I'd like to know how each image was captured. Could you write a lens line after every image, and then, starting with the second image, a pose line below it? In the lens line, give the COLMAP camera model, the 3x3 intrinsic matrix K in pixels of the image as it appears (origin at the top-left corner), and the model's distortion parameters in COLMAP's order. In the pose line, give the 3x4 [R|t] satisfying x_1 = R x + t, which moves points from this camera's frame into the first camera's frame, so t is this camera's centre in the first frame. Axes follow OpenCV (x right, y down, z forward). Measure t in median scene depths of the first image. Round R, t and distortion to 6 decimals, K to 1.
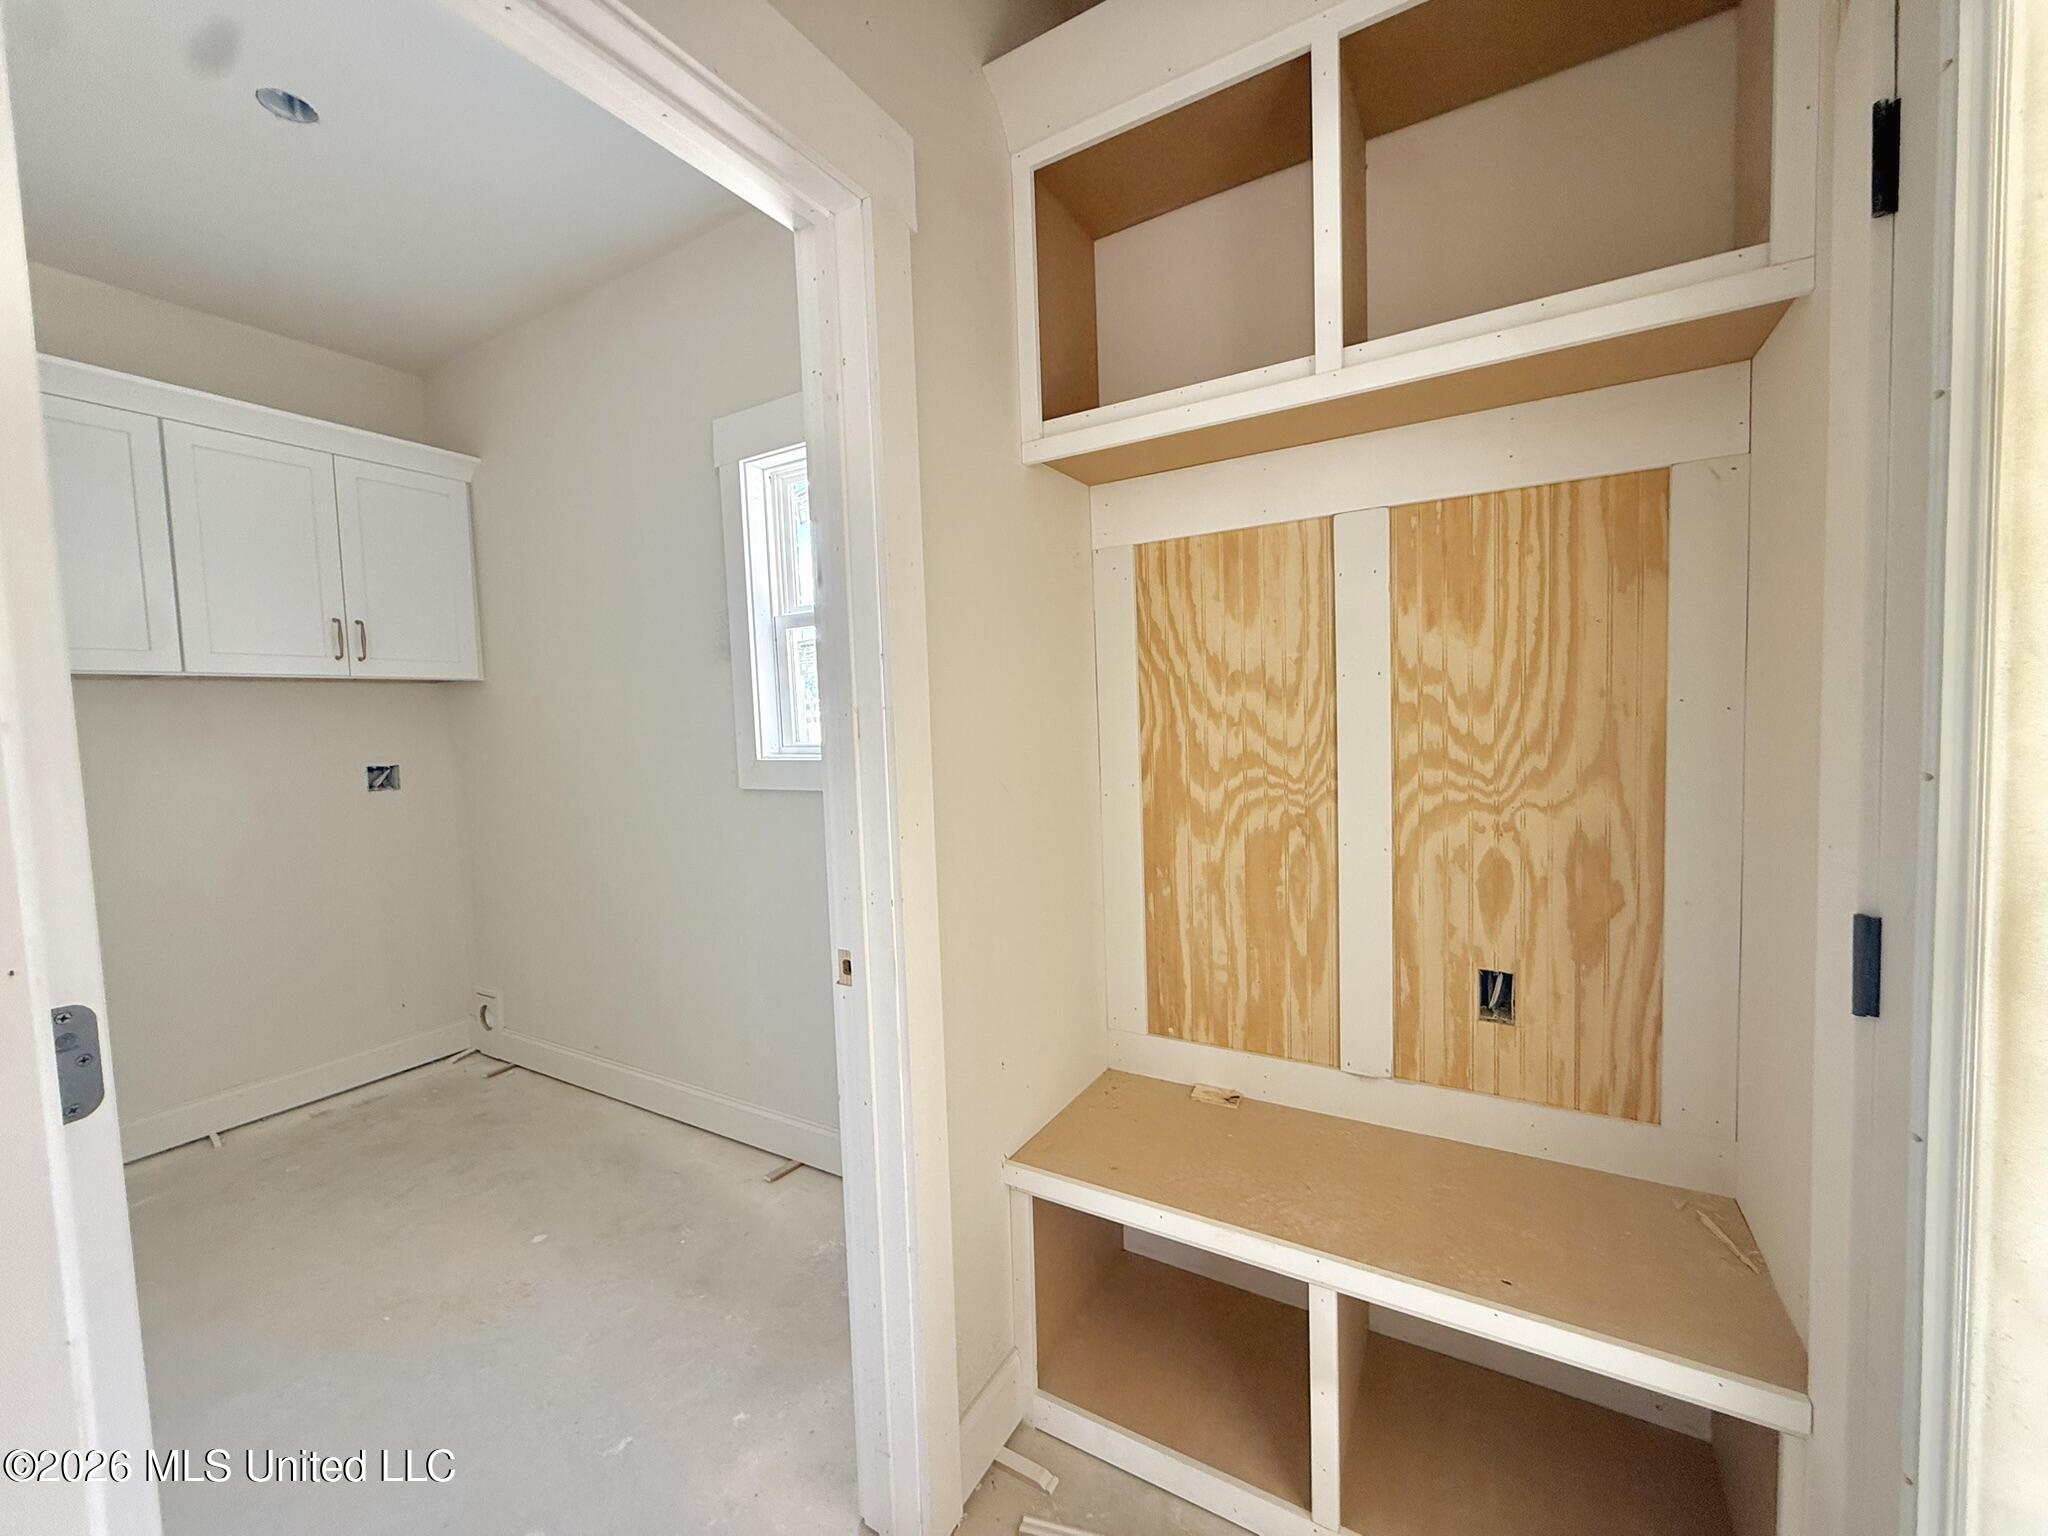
lens RADIAL K [[814.6, 0, 1026.1], [0, 814.6, 768.9], [0, 0, 1]] dist [0.001469, -0.000924]
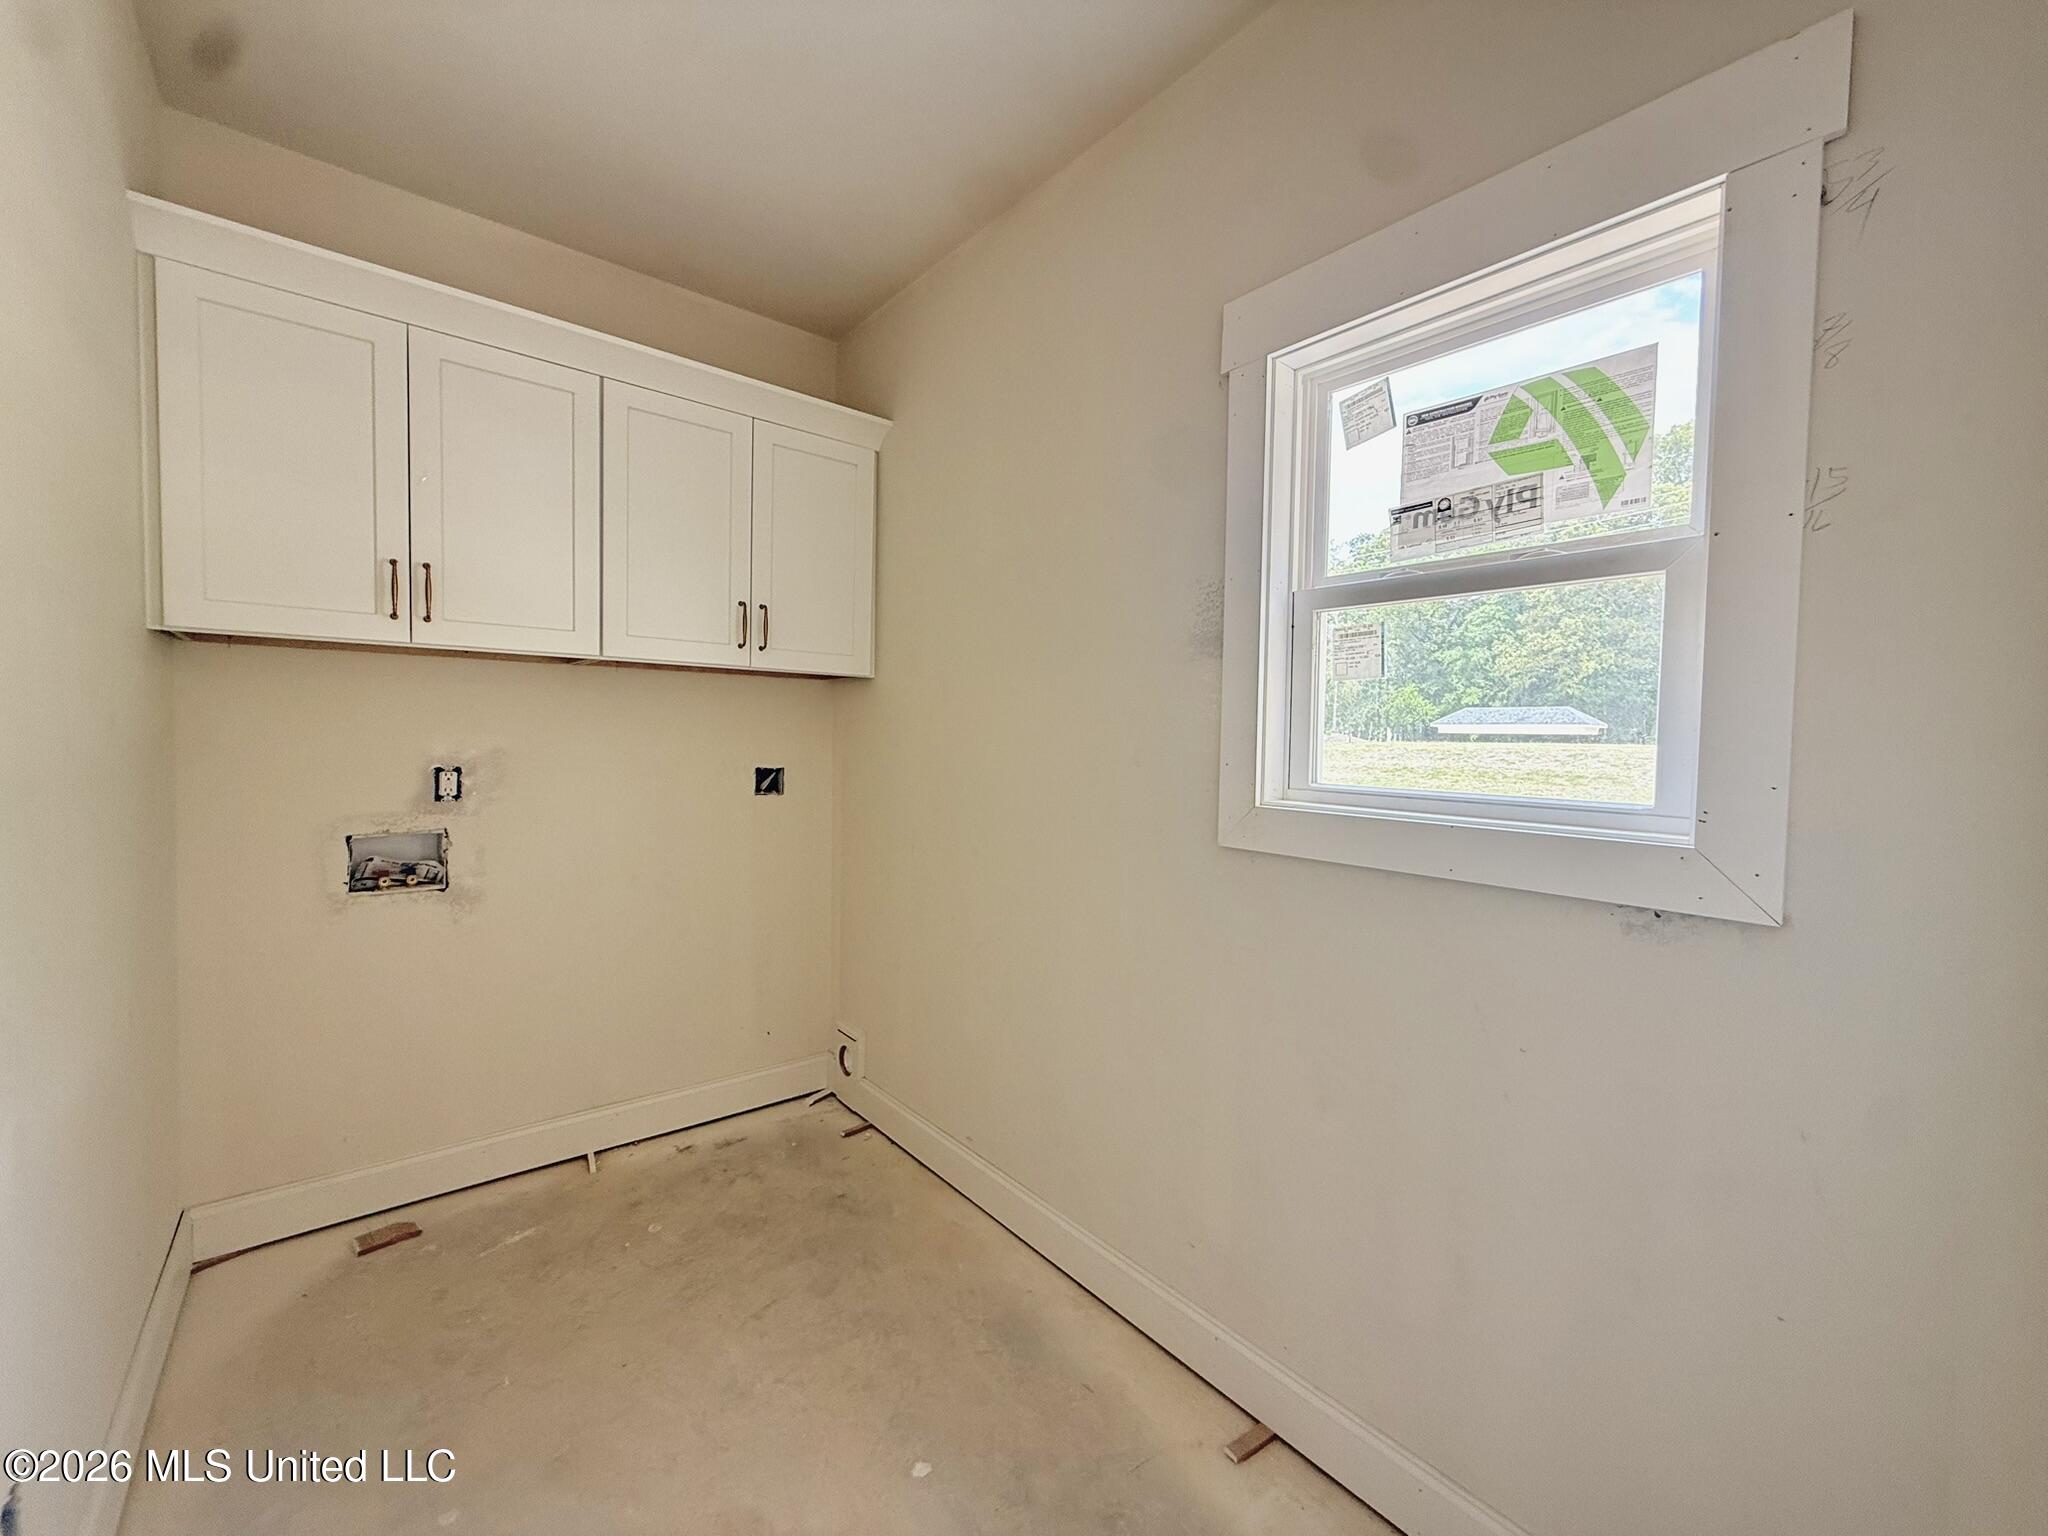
lens RADIAL K [[814.6, 0, 1036.2], [0, 814.6, 772.8], [0, 0, 1]] dist [0.001469, -0.000924]
pose [[0.943151, 0.069442, -0.325029, -0.241189], [-0.074873, 0.997184, -0.004214, -0.018888], [0.323821, 0.028310, 0.945695, 0.267267]]
